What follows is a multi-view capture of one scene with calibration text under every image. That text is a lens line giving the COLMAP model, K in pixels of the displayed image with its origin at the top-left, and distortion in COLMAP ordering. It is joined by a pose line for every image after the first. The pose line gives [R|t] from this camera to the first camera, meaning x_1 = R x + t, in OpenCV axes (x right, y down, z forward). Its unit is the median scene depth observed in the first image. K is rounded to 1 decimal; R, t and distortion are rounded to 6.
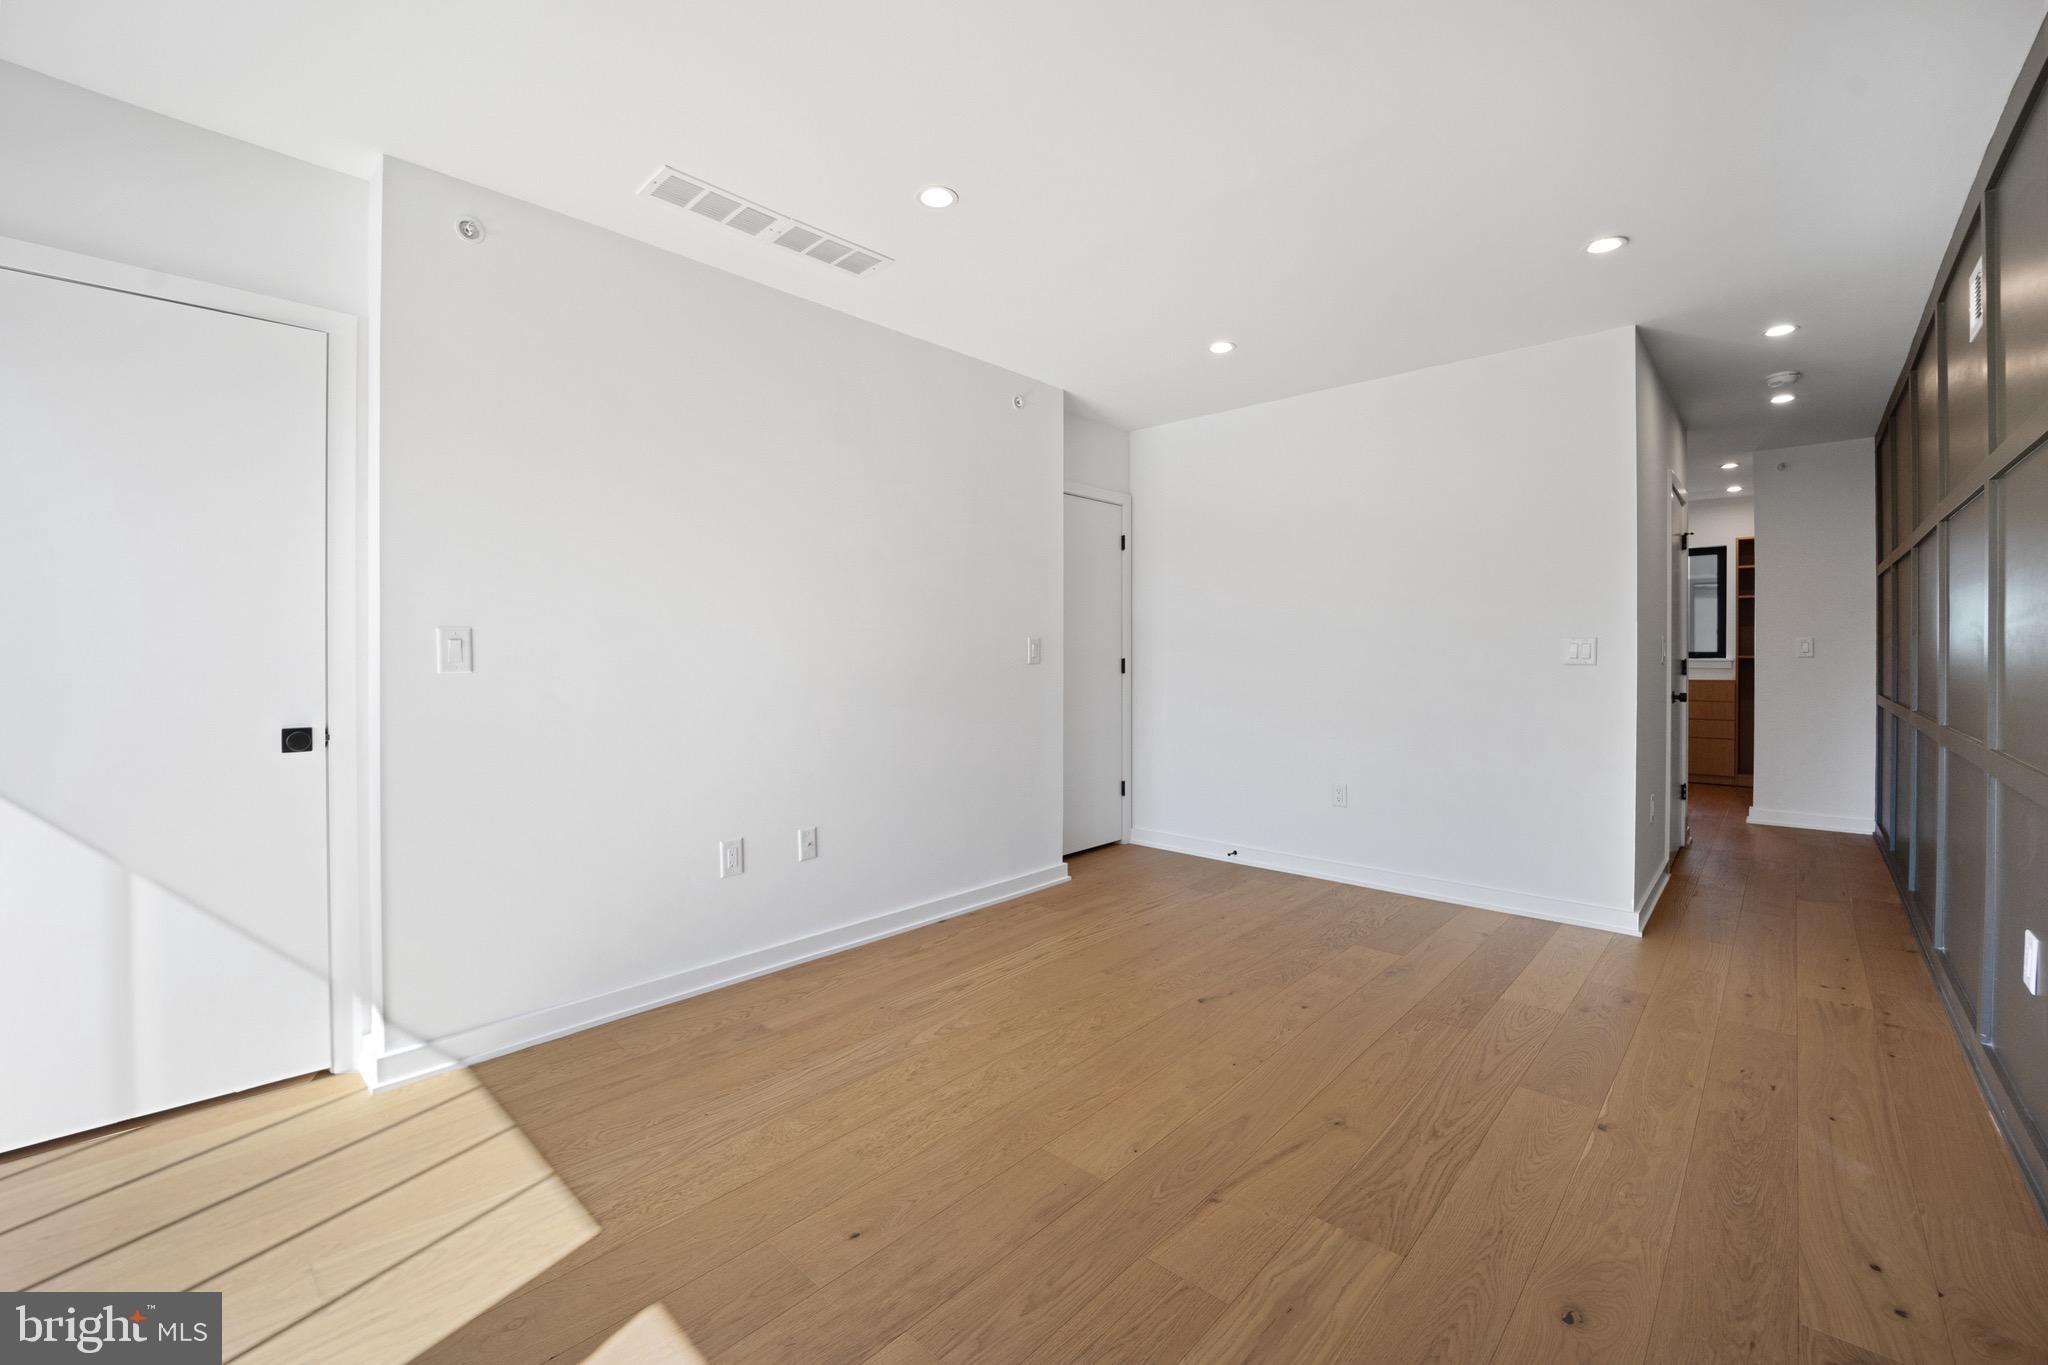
lens RADIAL K [[835.7, 0, 1018.6], [0, 835.7, 643.8], [0, 0, 1]] dist [-0.015171, -0.000801]
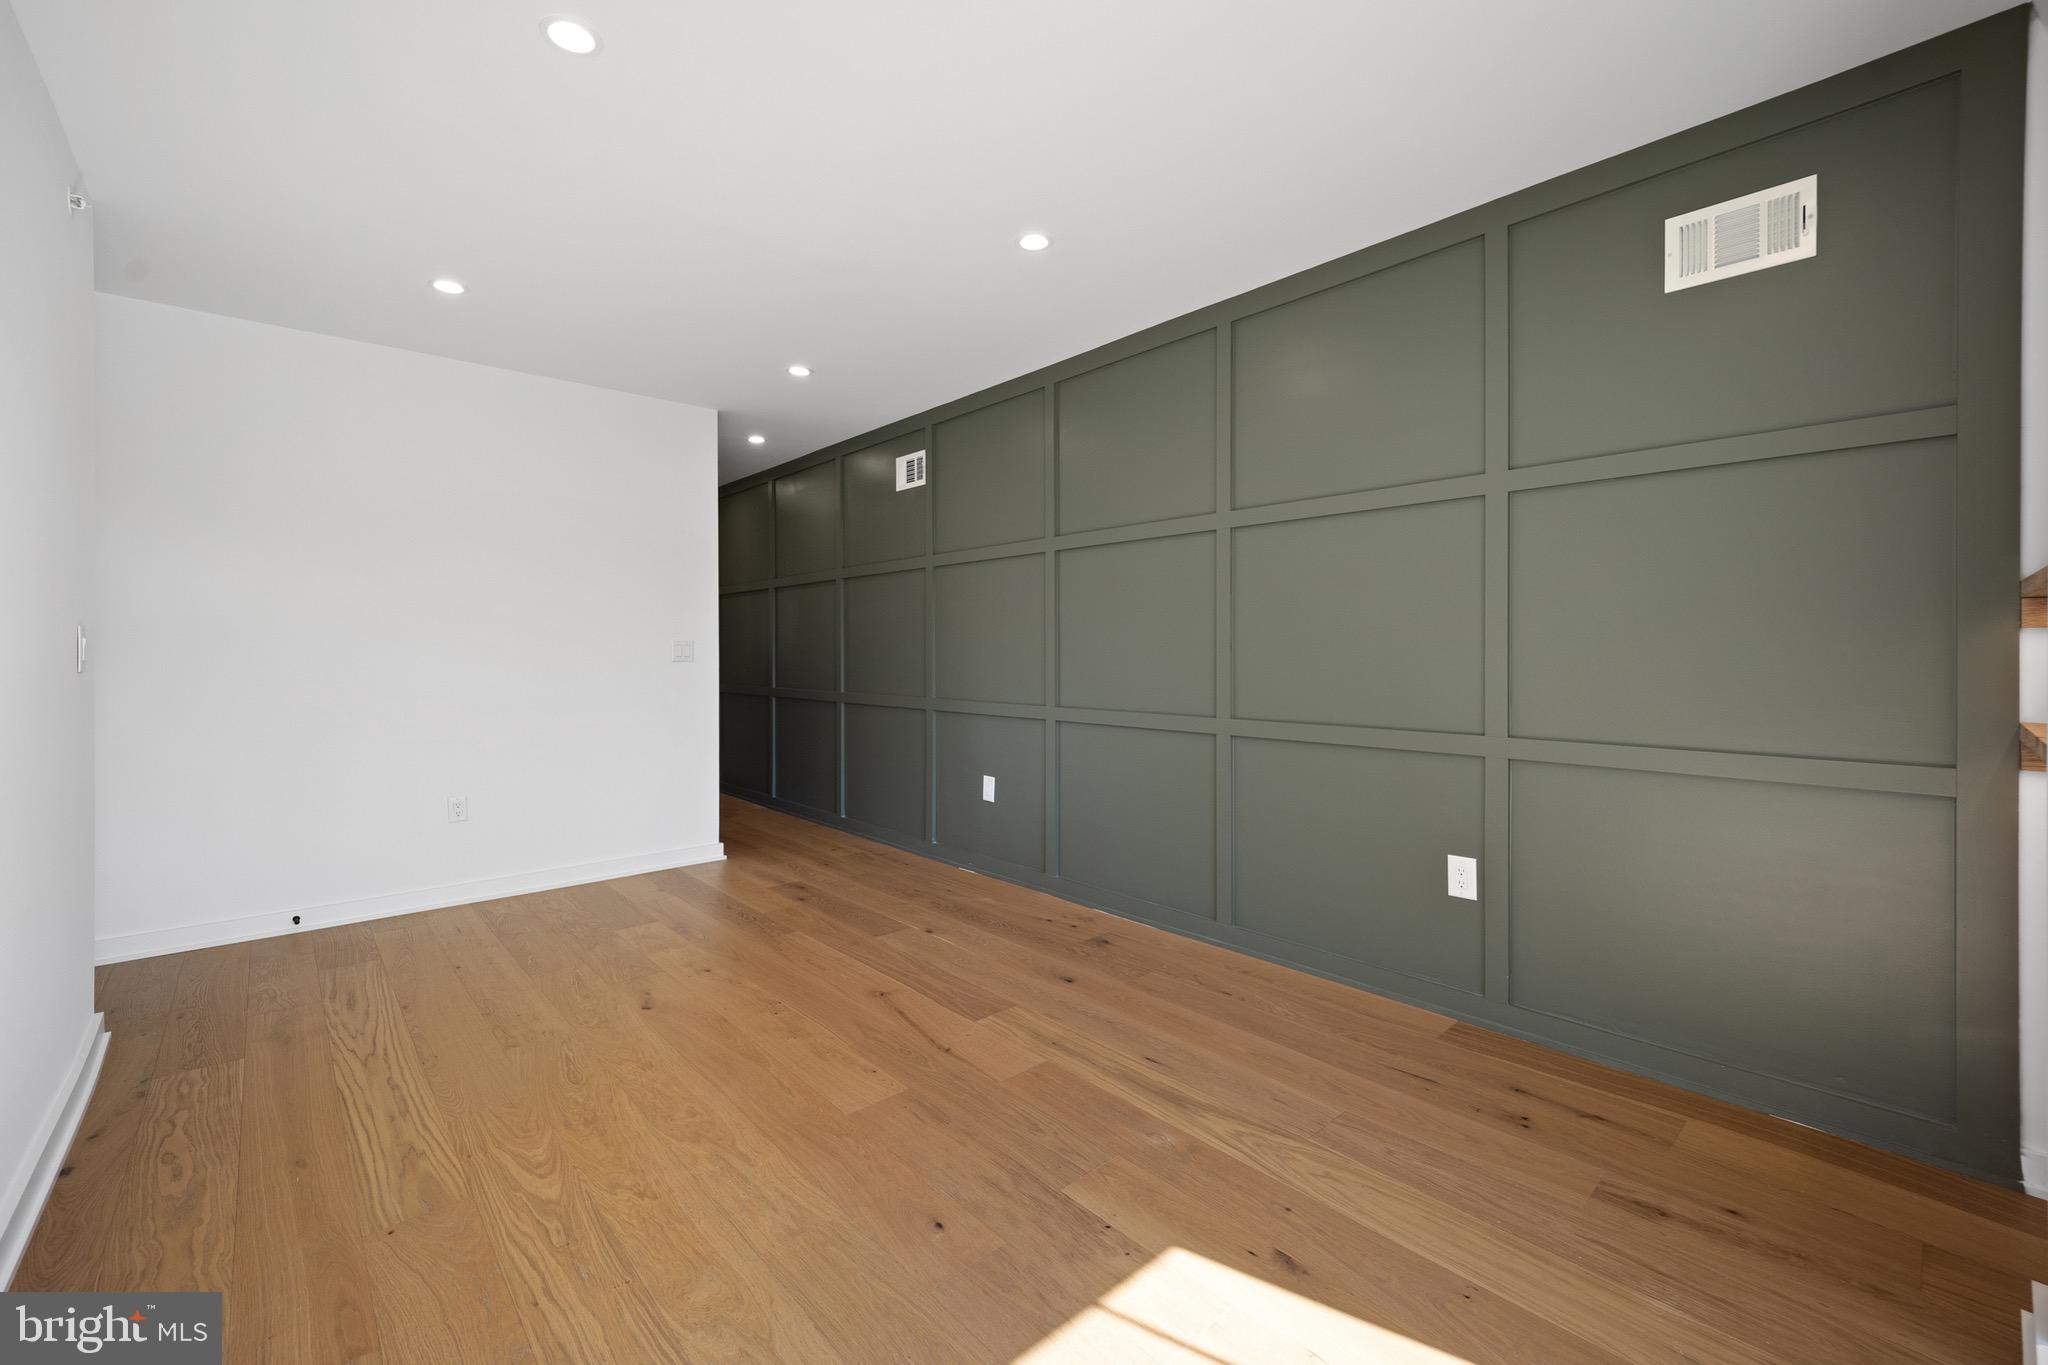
lens RADIAL K [[835.7, 0, 1024.2], [0, 835.7, 670.8], [0, 0, 1]] dist [-0.015171, -0.000801]
pose [[0.097230, -0.025906, 0.994925, -0.727245], [-0.000313, 0.999660, 0.026060, 0.014038], [-0.995262, -0.002846, 0.097189, 0.502428]]
